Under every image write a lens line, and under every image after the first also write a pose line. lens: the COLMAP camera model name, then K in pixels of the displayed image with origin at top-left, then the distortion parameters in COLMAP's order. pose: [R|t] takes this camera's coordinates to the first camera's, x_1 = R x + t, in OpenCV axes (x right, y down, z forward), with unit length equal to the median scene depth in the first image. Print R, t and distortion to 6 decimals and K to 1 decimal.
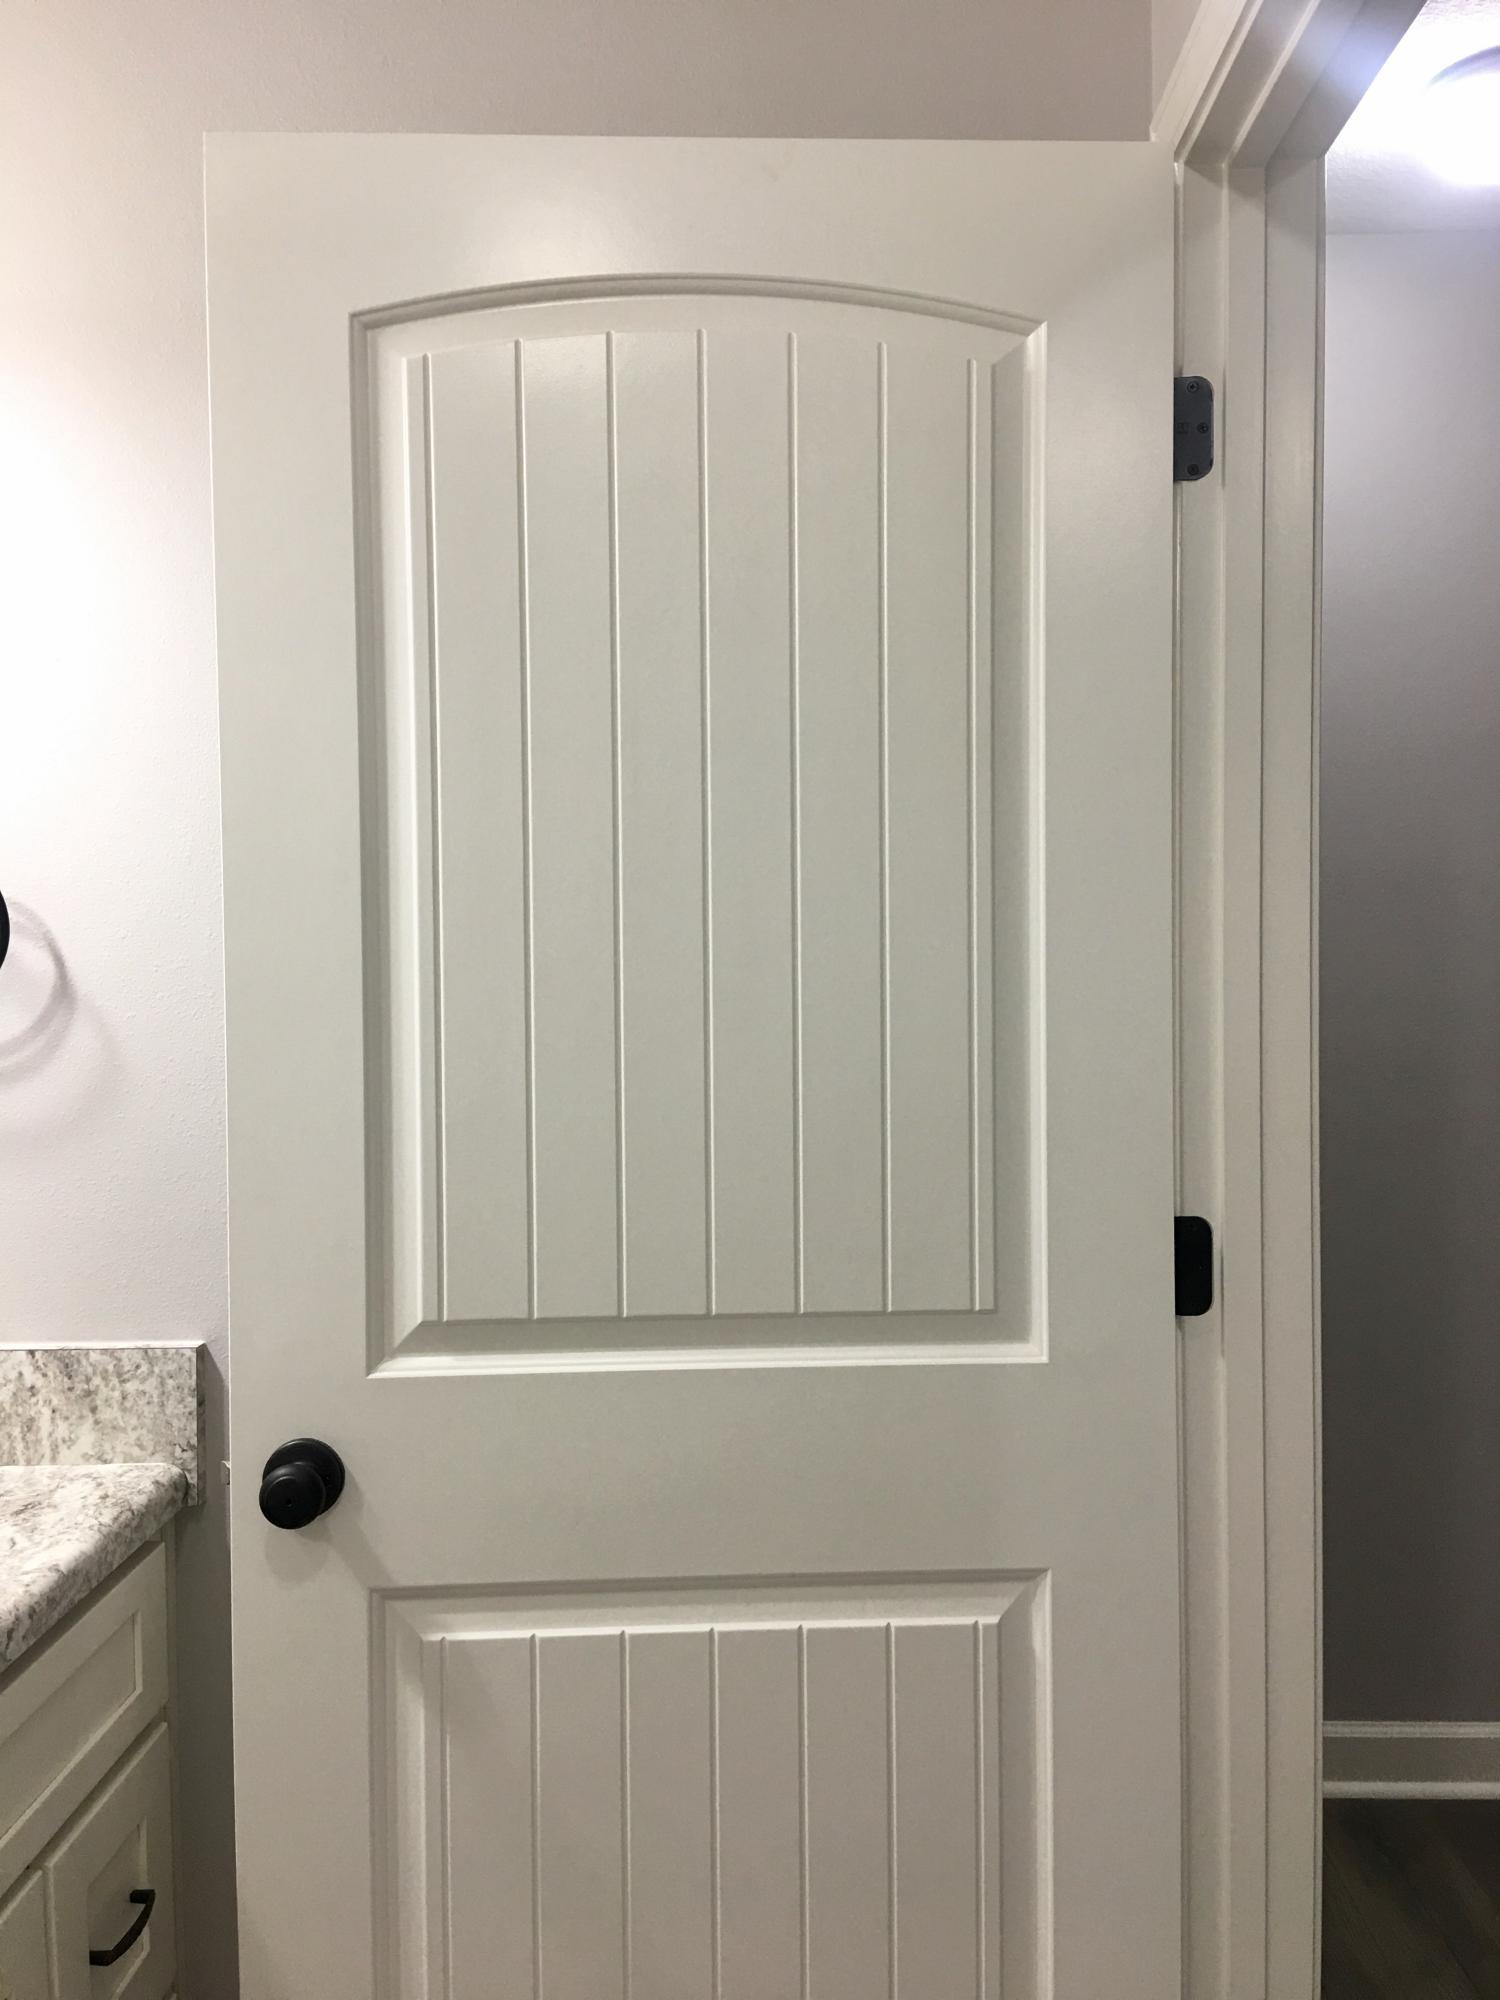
lens RADIAL K [[1669.2, 0, 744.3], [0, 1669.2, 995.2], [0, 0, 1]] dist [0.114708, -0.146326]
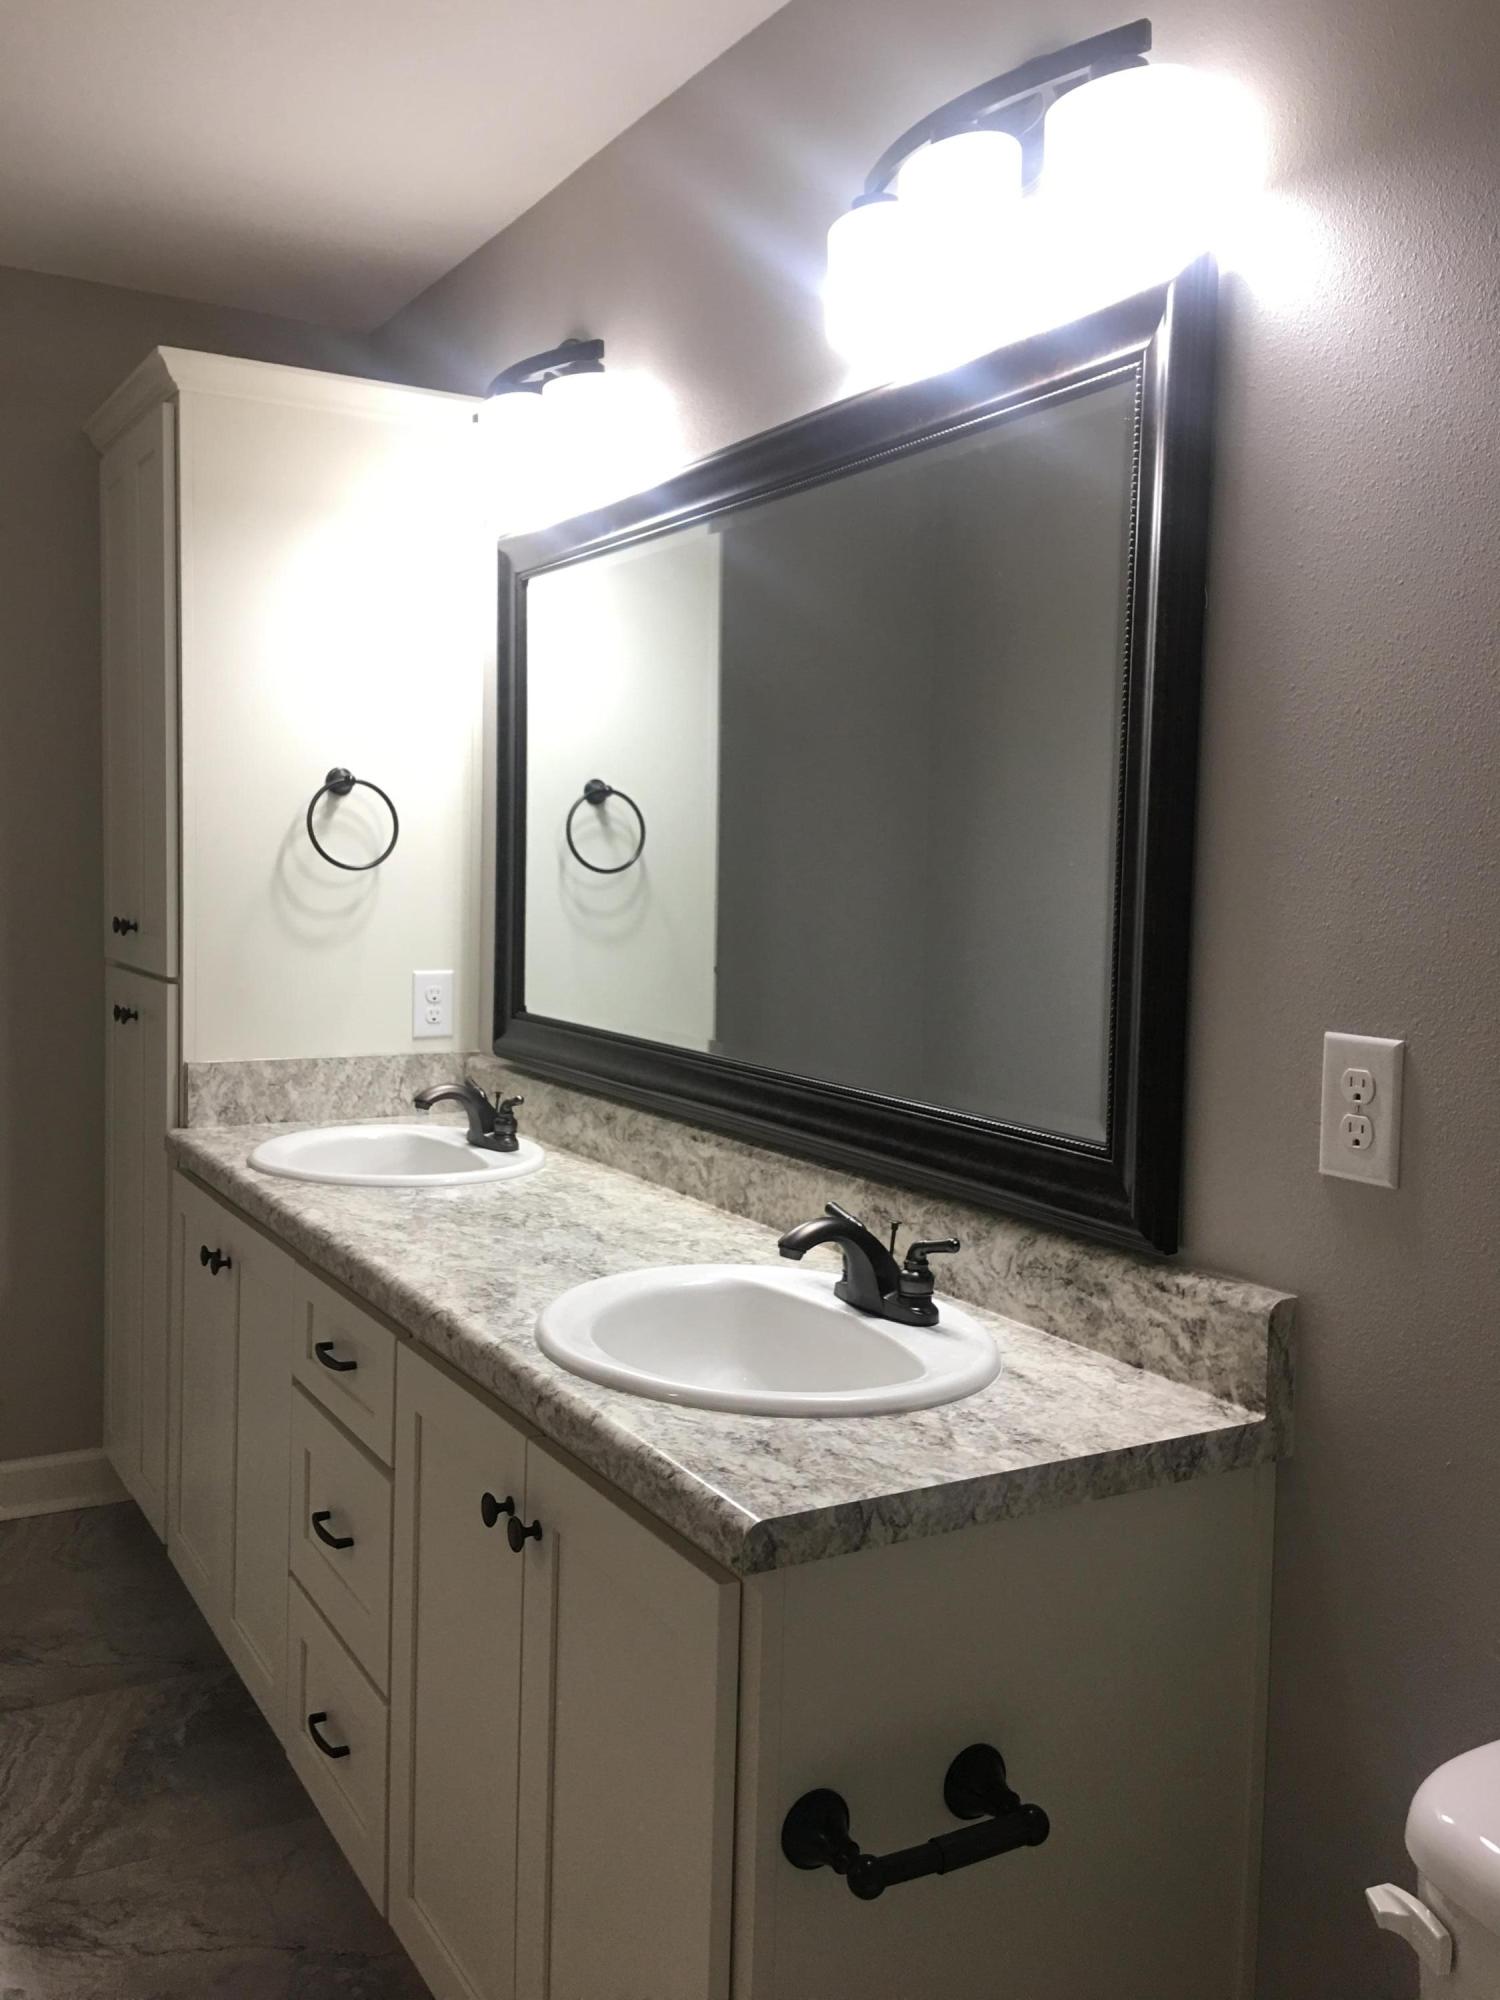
lens RADIAL K [[1669.2, 0, 792.6], [0, 1669.2, 994.9], [0, 0, 1]] dist [0.114708, -0.146326]
pose [[-0.835457, 0.020985, -0.549155, 0.048256], [-0.038269, 0.994623, 0.096228, -0.021714], [0.548222, 0.101410, -0.830162, 1.589044]]
